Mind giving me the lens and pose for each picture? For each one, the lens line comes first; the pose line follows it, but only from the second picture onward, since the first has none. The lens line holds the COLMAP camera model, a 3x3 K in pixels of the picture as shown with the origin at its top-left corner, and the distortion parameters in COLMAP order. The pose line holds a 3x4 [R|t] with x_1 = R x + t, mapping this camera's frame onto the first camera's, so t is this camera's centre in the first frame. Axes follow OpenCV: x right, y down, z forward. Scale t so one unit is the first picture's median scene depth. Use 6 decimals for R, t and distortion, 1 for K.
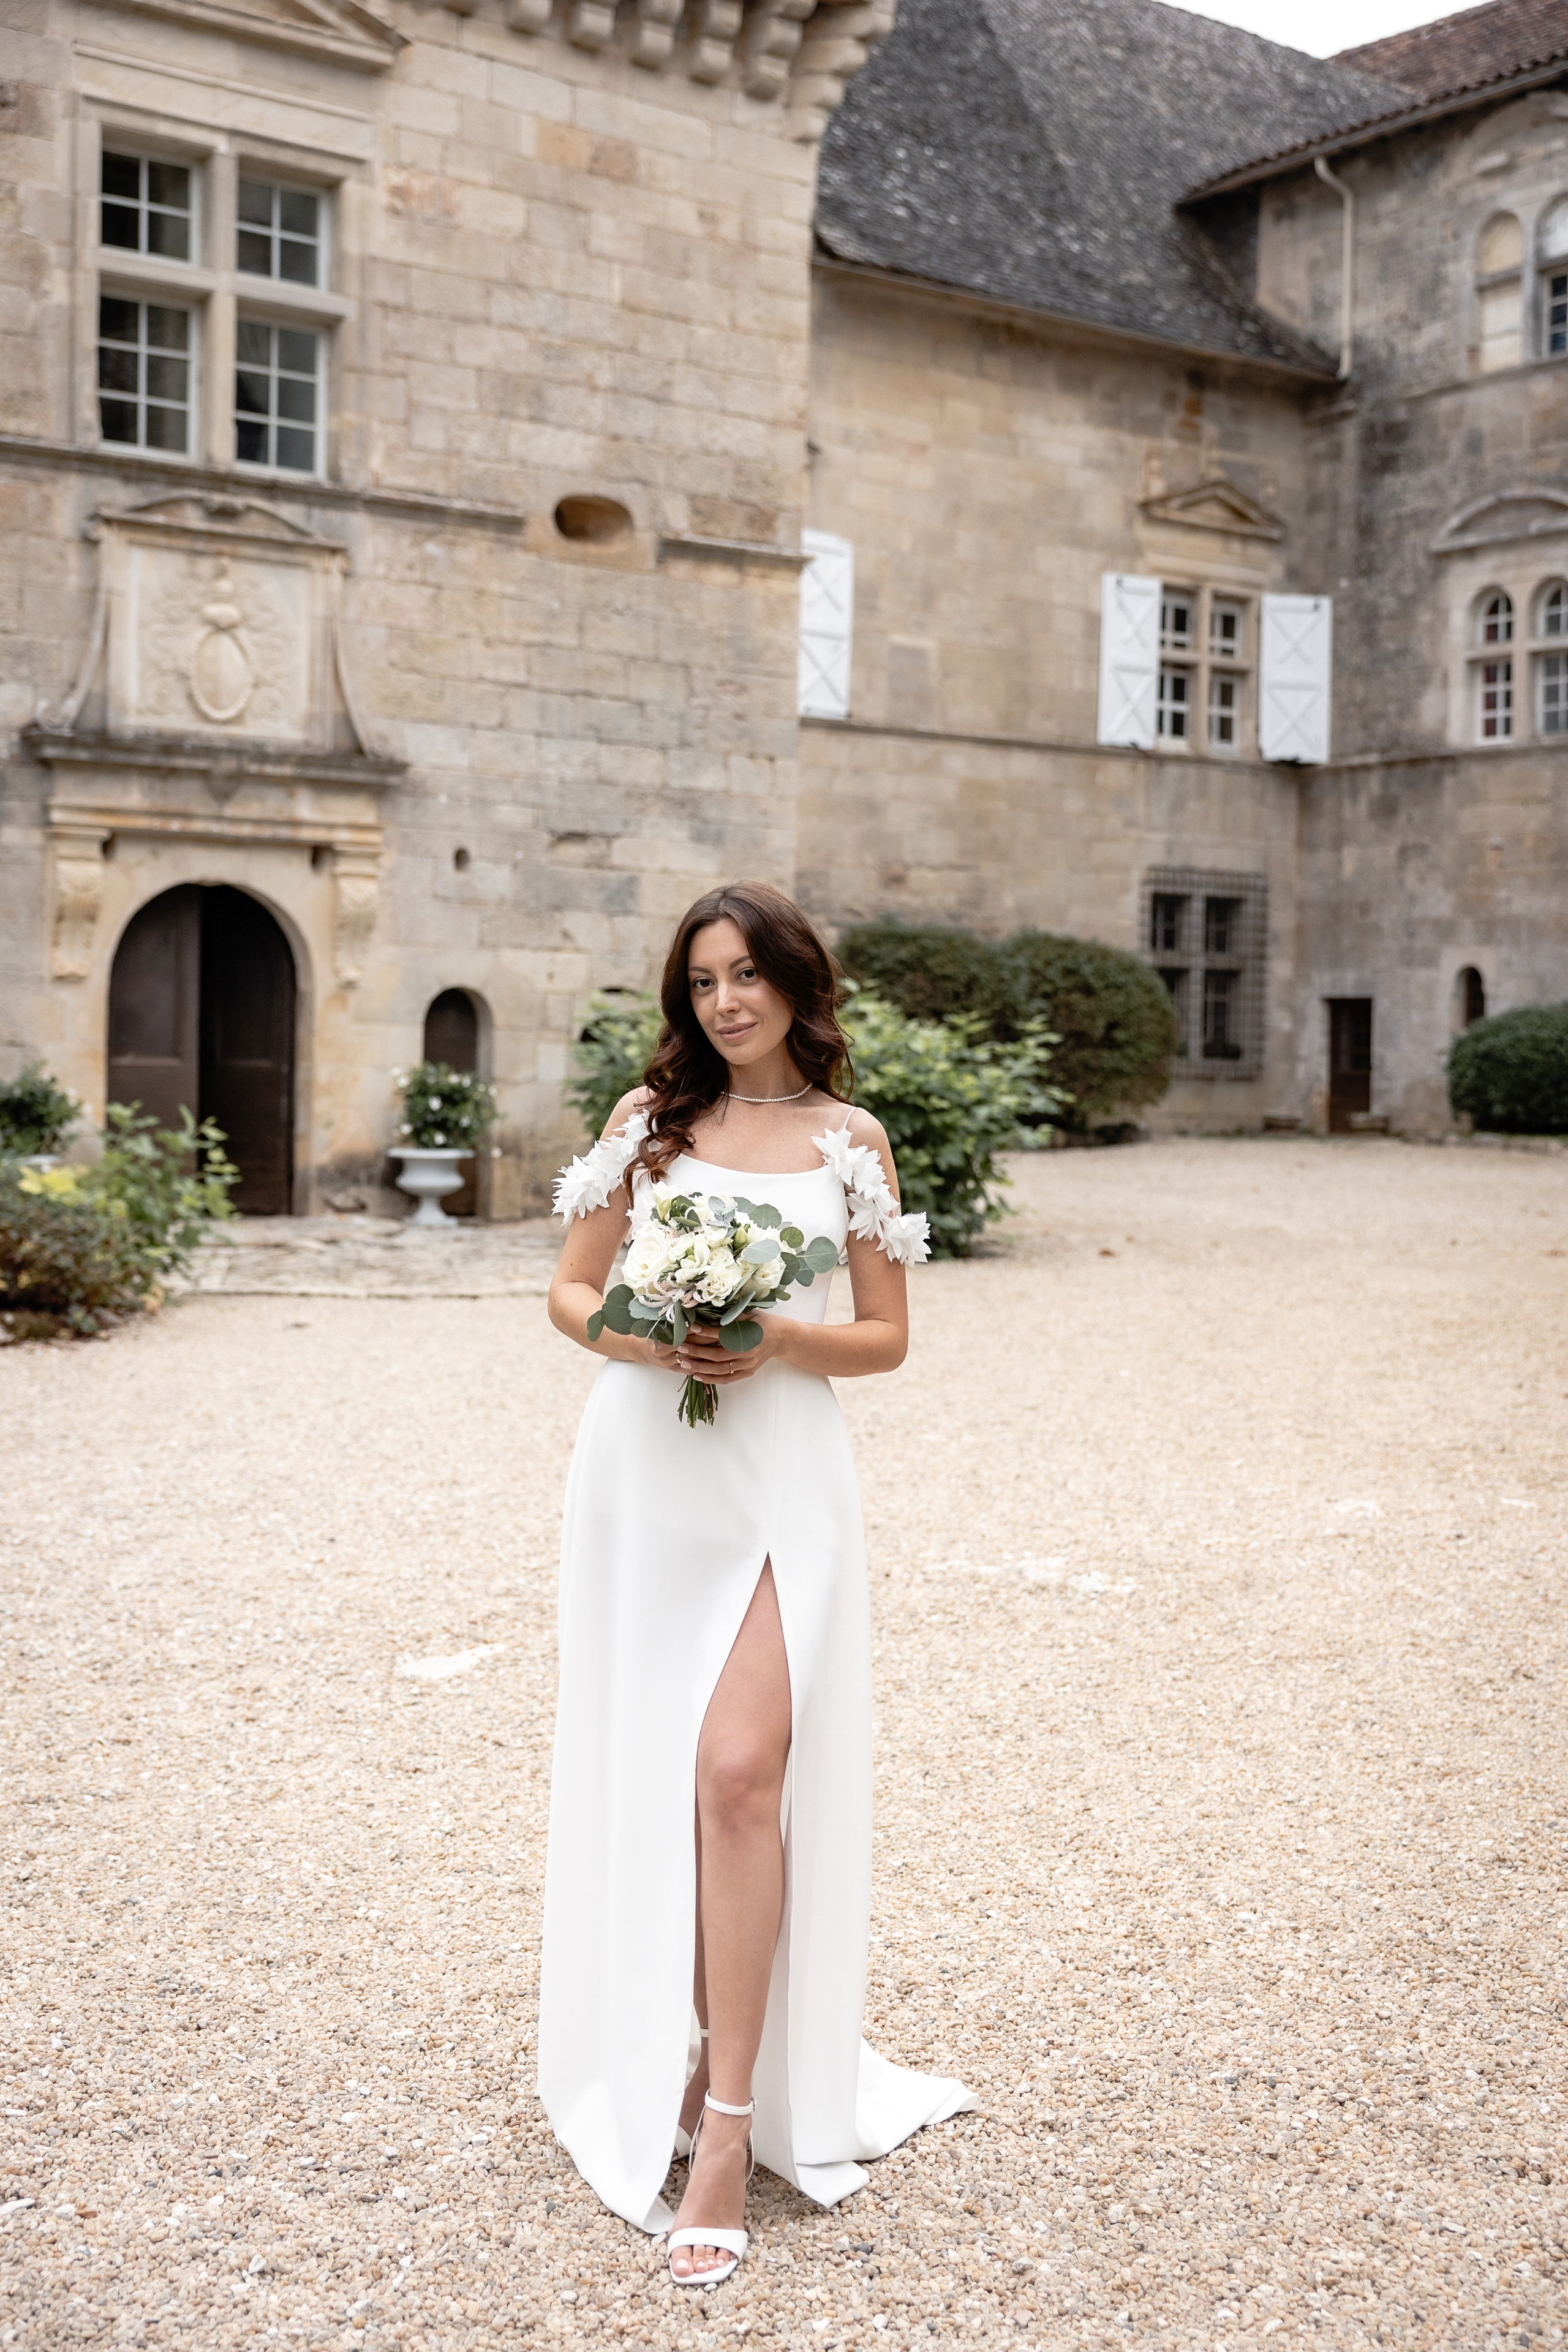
lens RADIAL K [[2775.1, 0, 785.2], [0, 2775.1, 1167.0], [0, 0, 1]] dist [-0.001025, 0.000000]
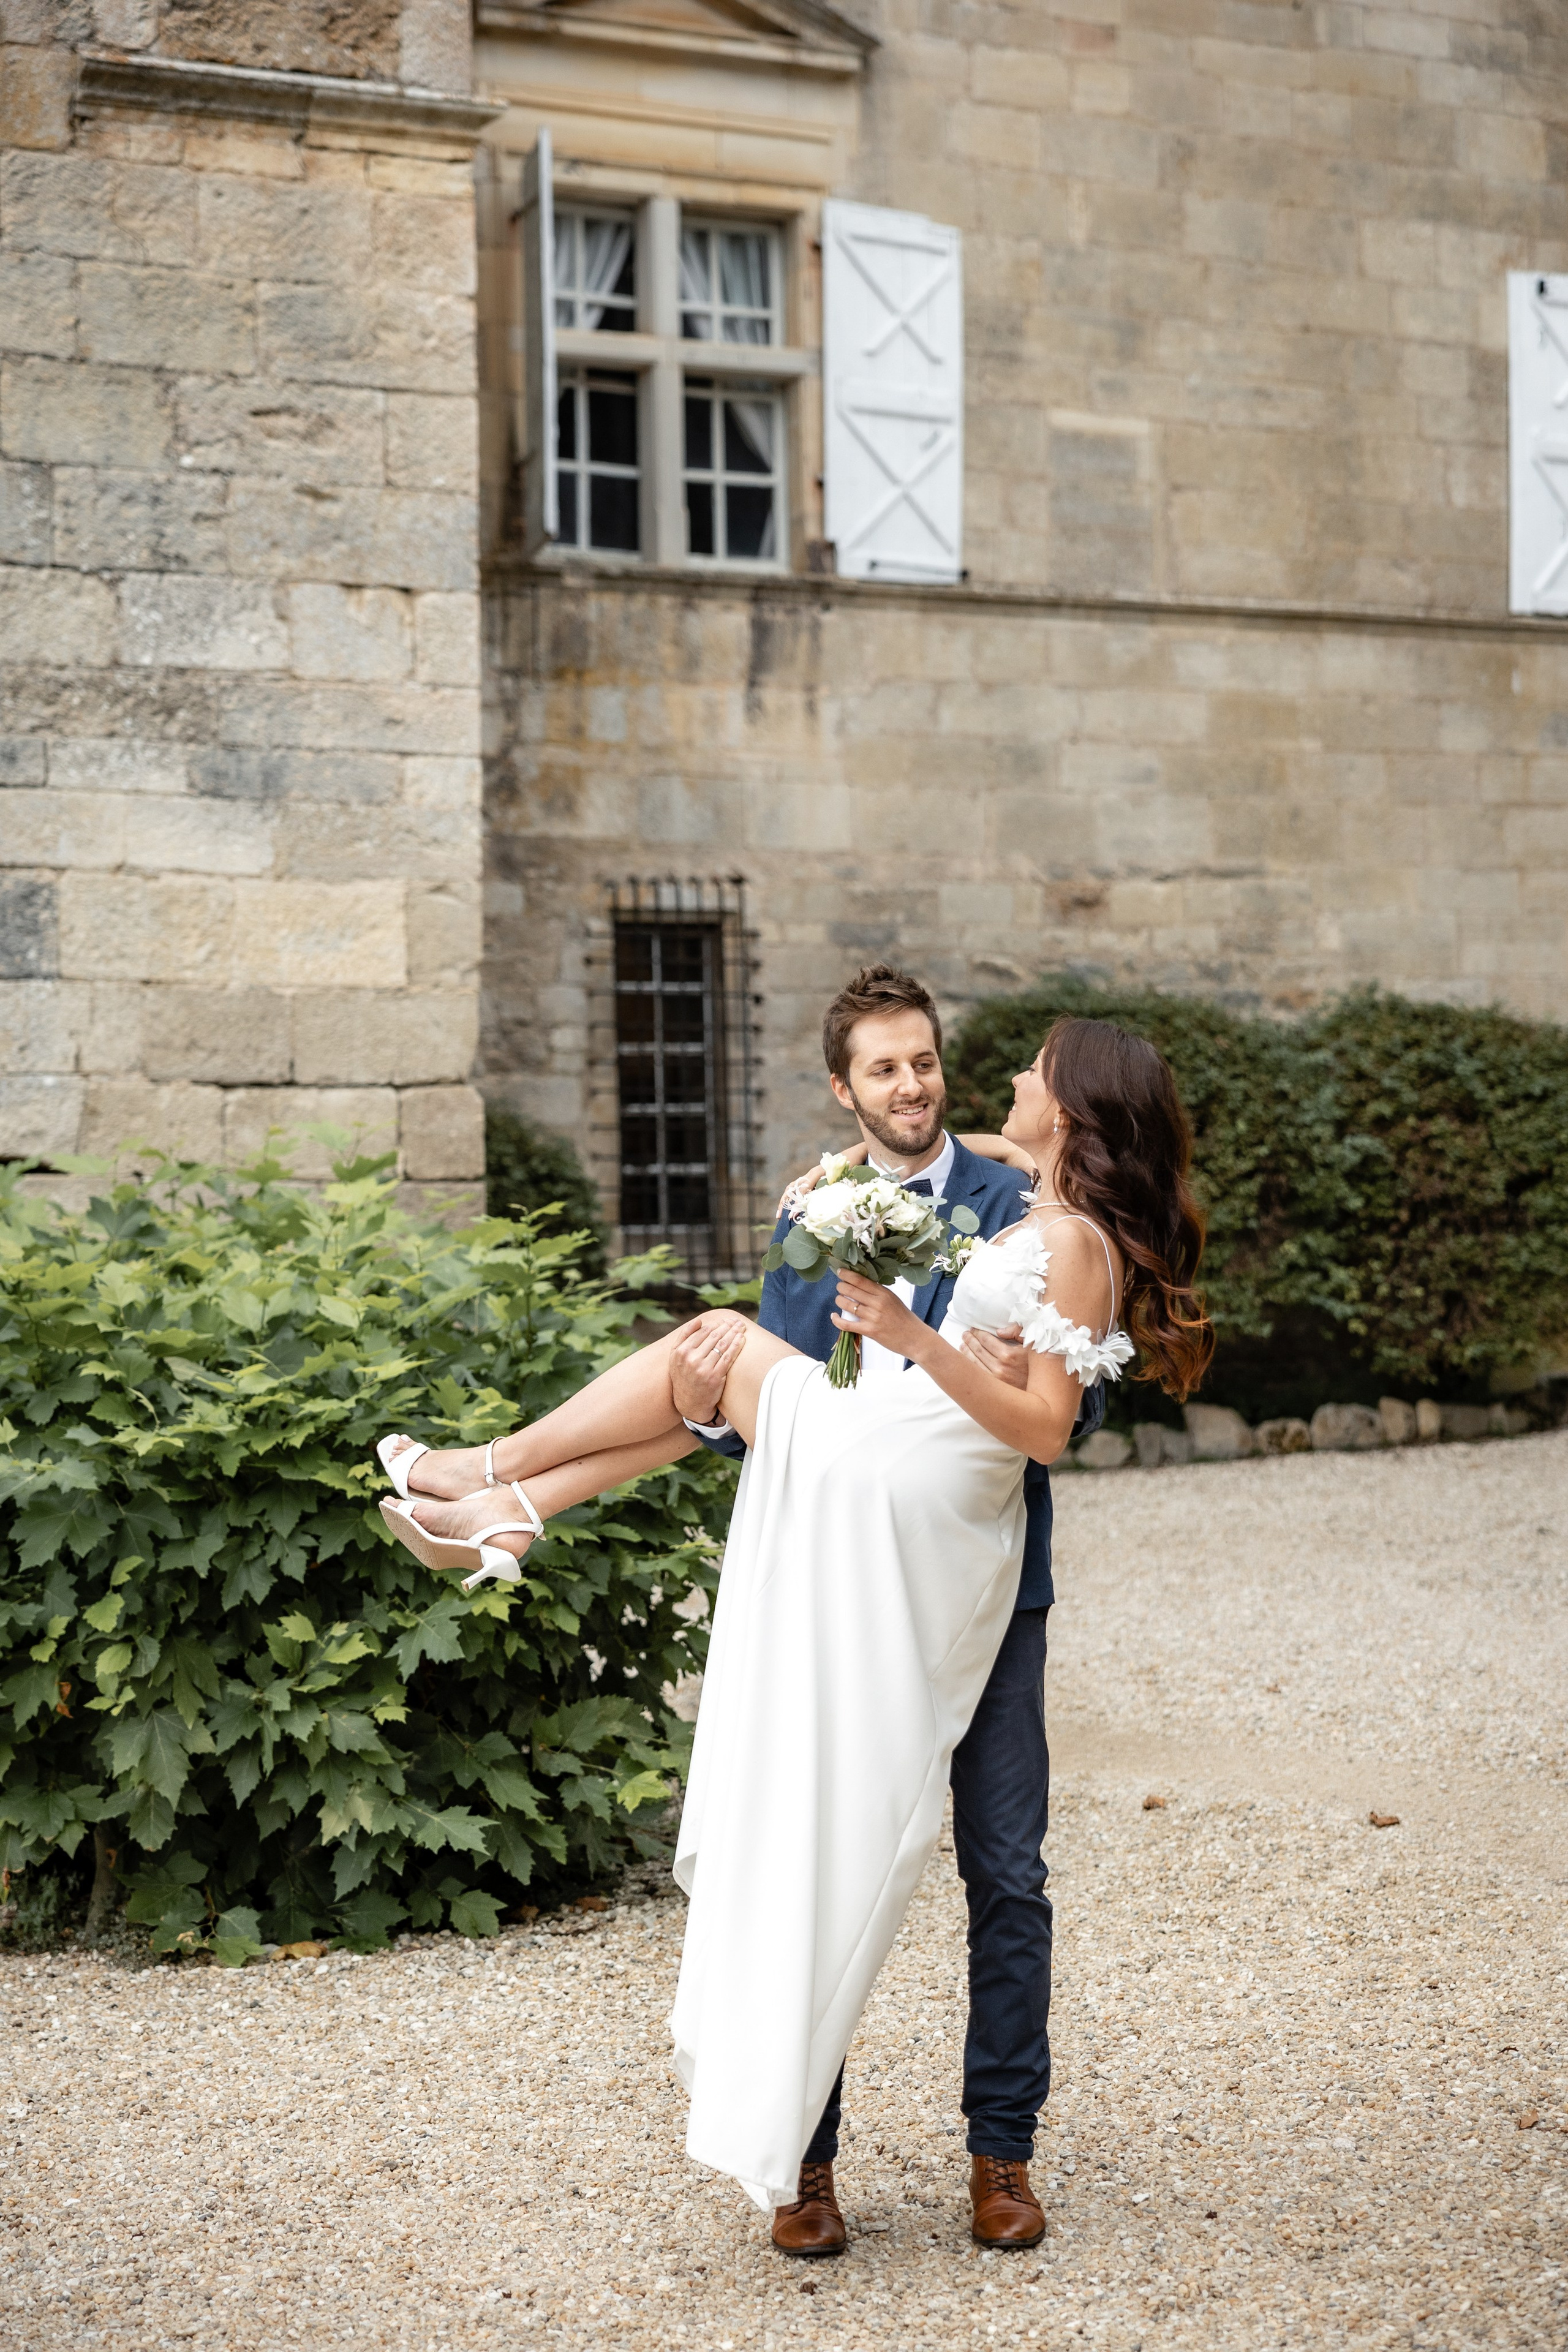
lens RADIAL K [[4241.2, 0, 784.0], [0, 4241.2, 1183.4], [0, 0, 1]] dist [0.060092, 0.000000]
pose [[0.990449, -0.038926, -0.132270, 0.141715], [0.031995, 0.998021, -0.054125, -0.024101], [0.134115, 0.049376, 0.989735, 0.411469]]
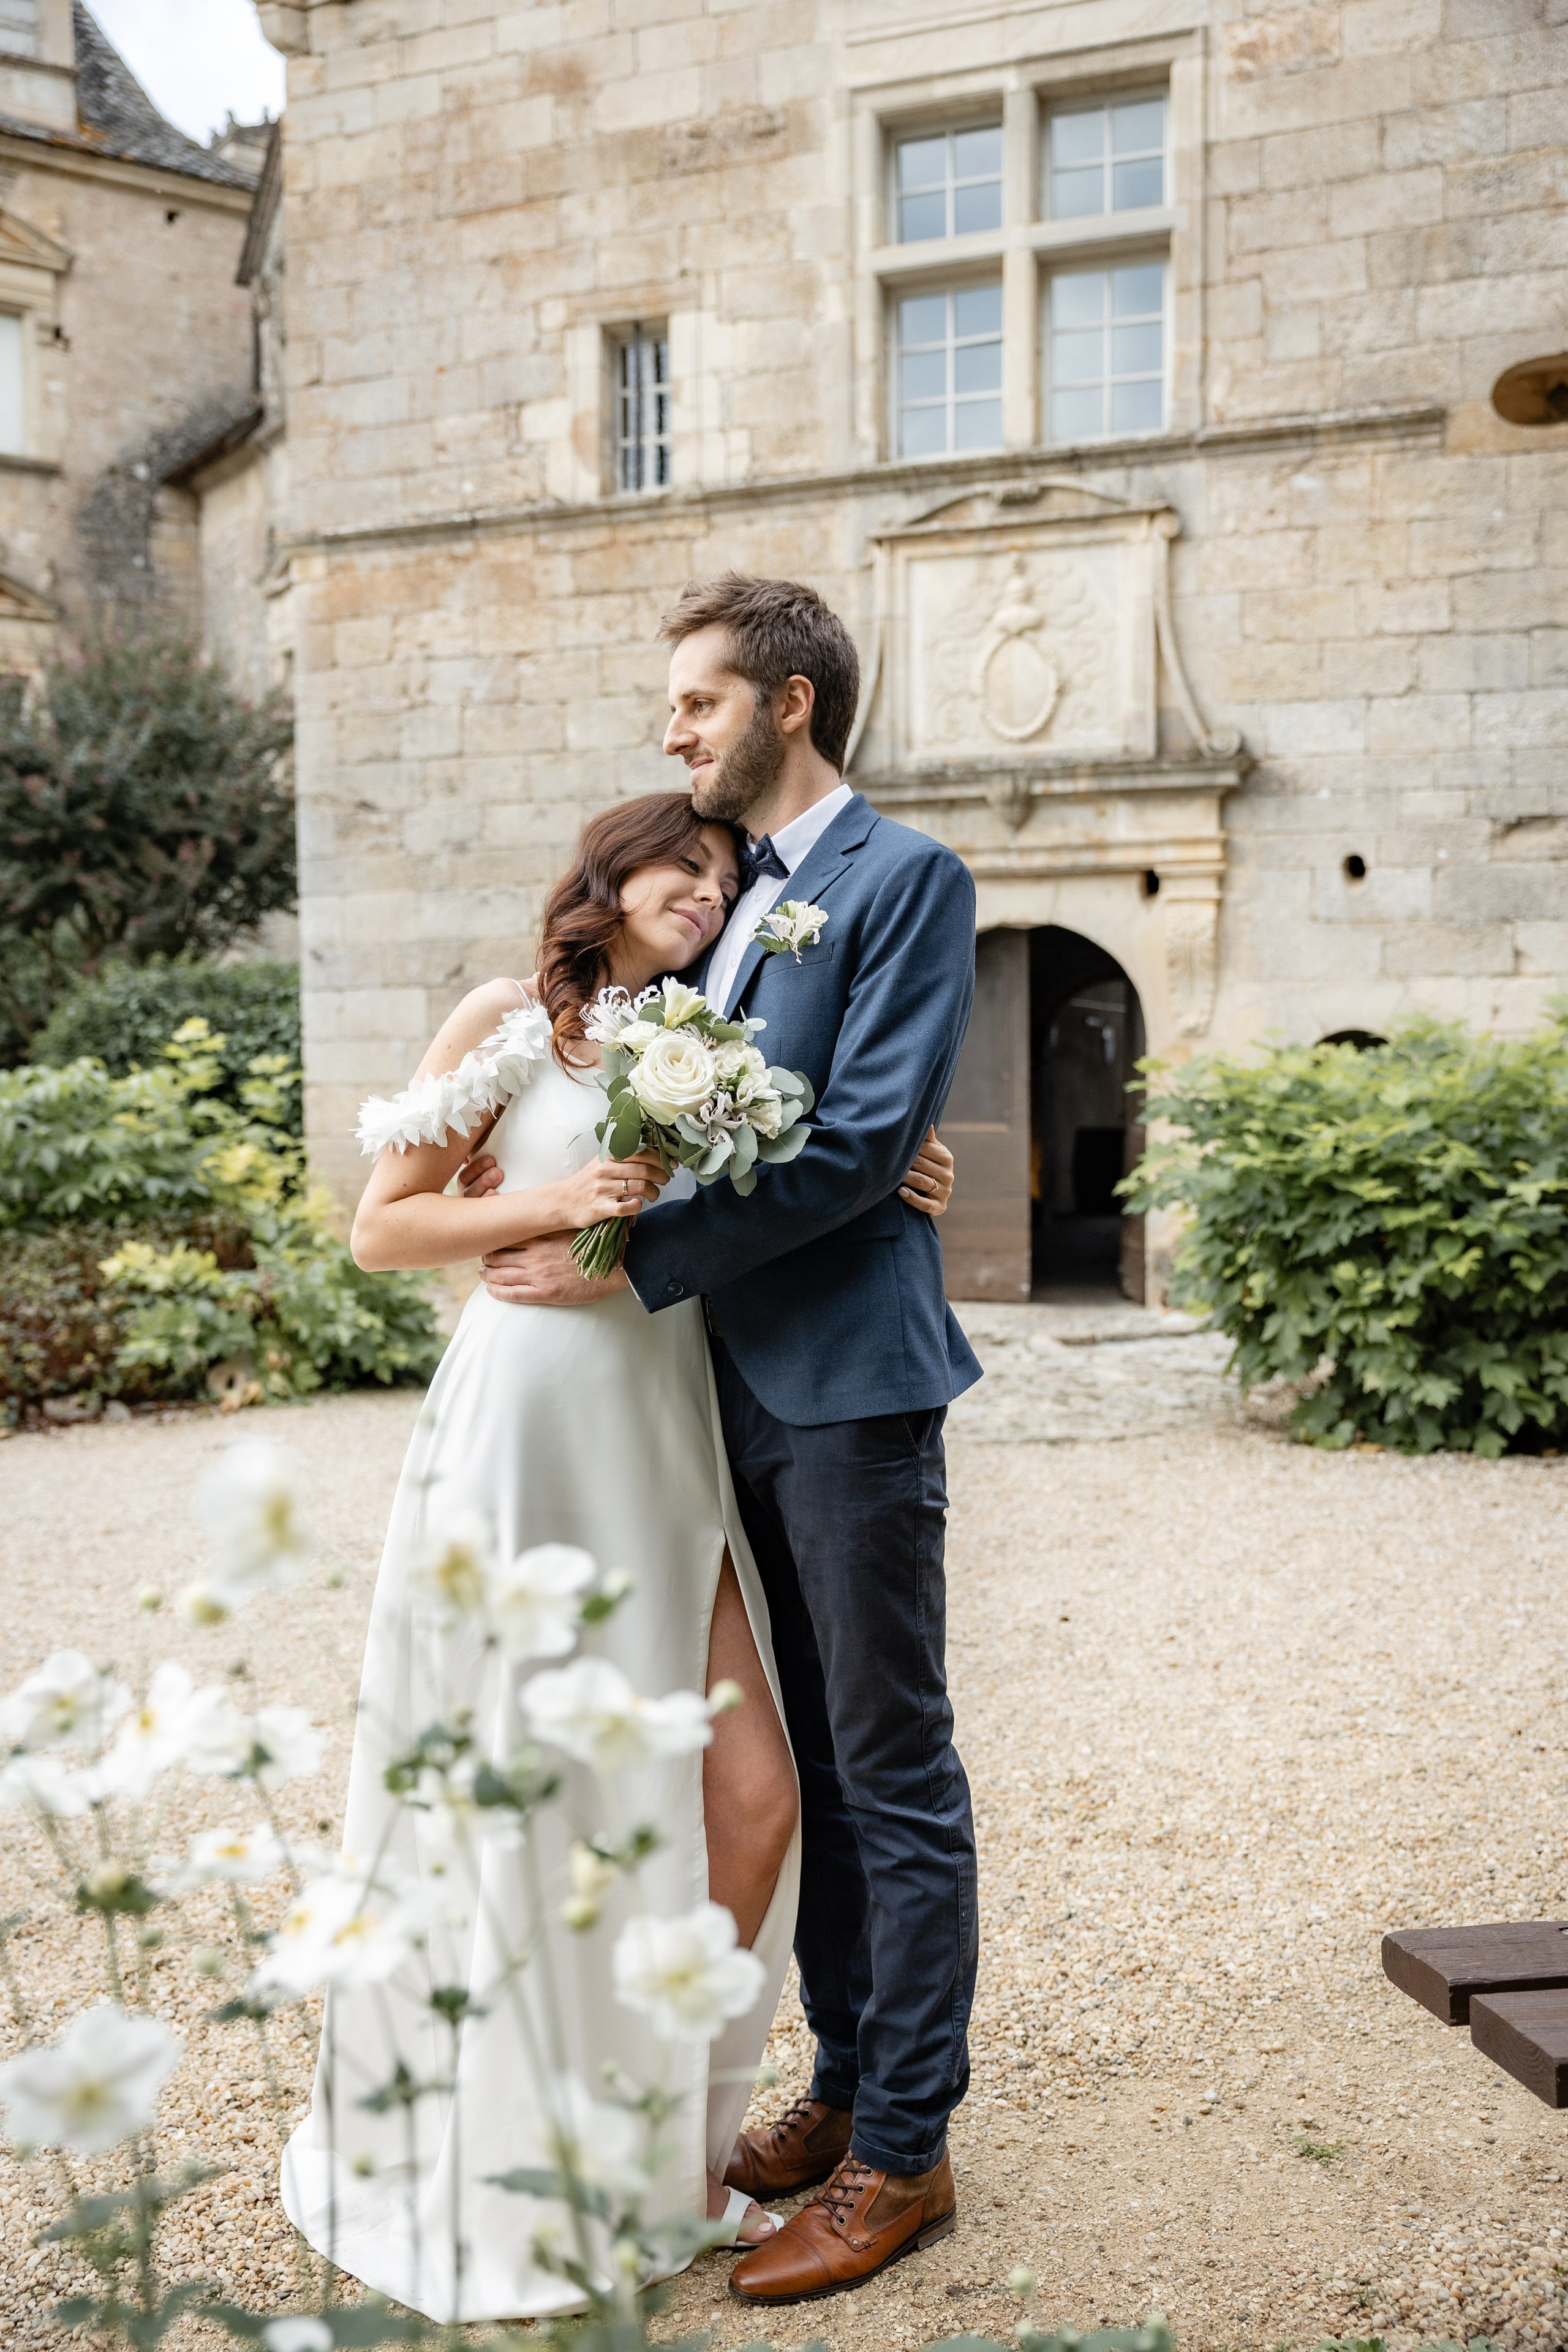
lens RADIAL K [[2151.0, 0, 781.6], [0, 2151.0, 1182.0], [0, 0, 1]] dist [0.006738, 0.000000]
pose [[0.530031, 0.018656, -0.847773, 0.311511], [-0.030033, 0.999544, 0.003220, -0.018561], [0.847446, 0.023754, 0.530349, 0.531439]]
